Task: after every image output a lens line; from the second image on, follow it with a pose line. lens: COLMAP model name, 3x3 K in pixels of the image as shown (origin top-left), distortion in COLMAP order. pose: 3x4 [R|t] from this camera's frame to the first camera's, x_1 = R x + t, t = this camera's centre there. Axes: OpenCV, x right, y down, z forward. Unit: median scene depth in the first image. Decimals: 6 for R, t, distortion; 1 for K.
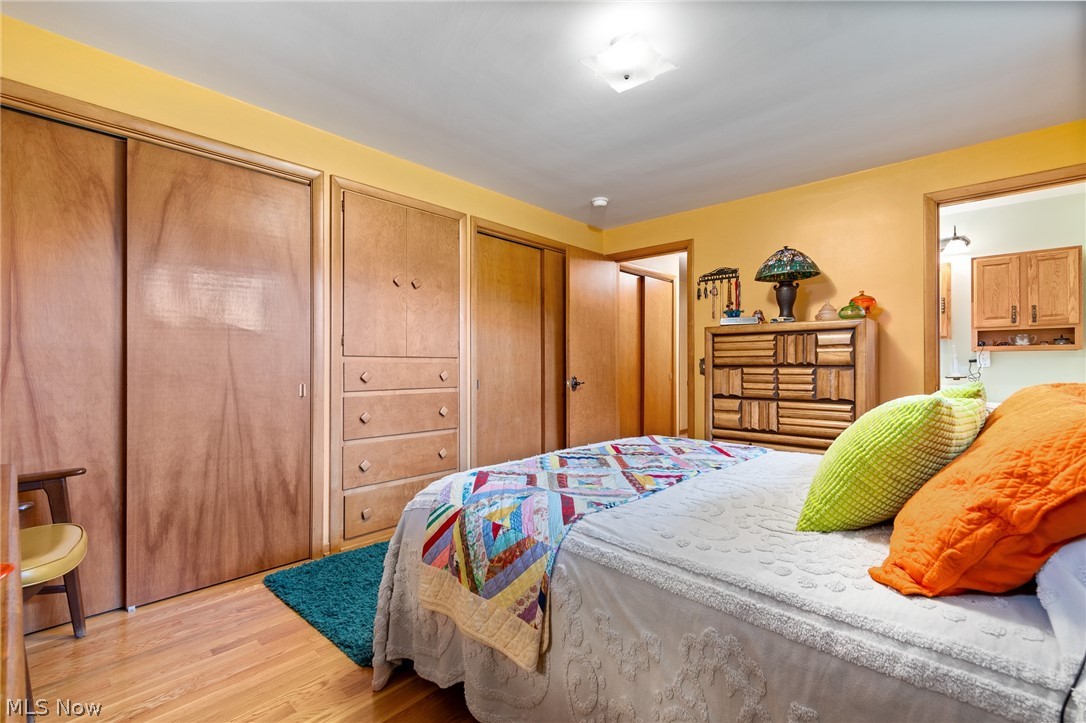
lens RADIAL K [[478.3, 0, 540.0], [0, 478.3, 367.1], [0, 0, 1]] dist [0.000460, -0.000230]
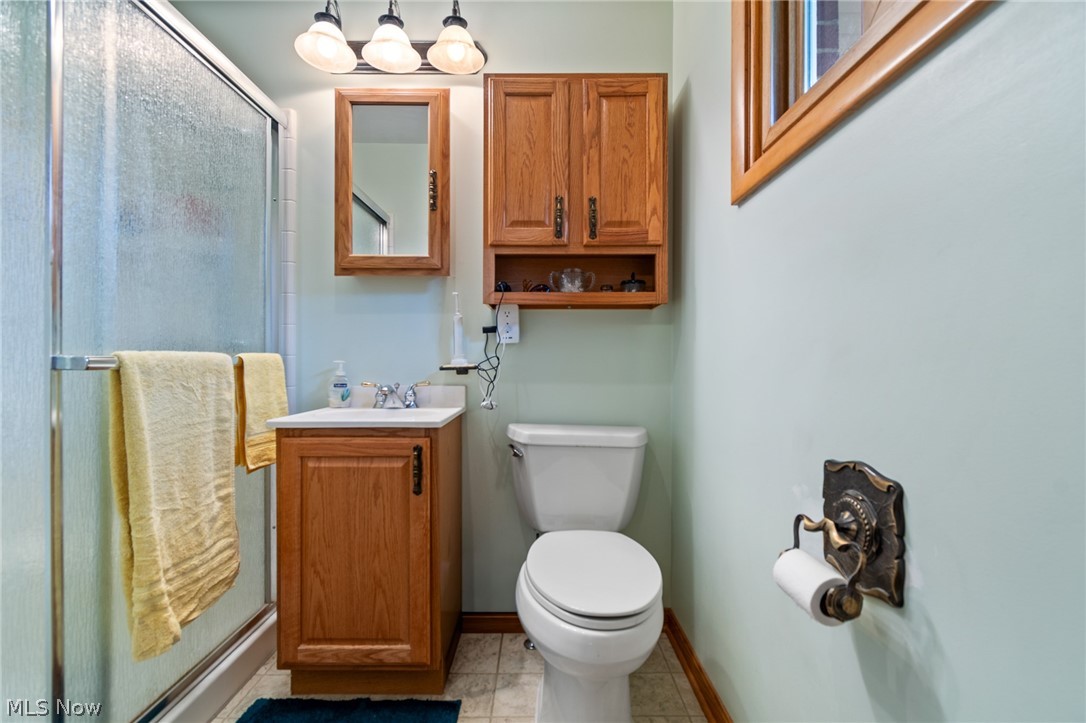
lens RADIAL K [[478.3, 0, 540.0], [0, 478.3, 367.1], [0, 0, 1]] dist [0.000460, -0.000230]
pose [[0.740654, 0.000286, 0.671887, 0.701114], [-0.008322, 0.999927, 0.008748, 0.017720], [-0.671835, -0.012071, 0.740602, 0.703477]]
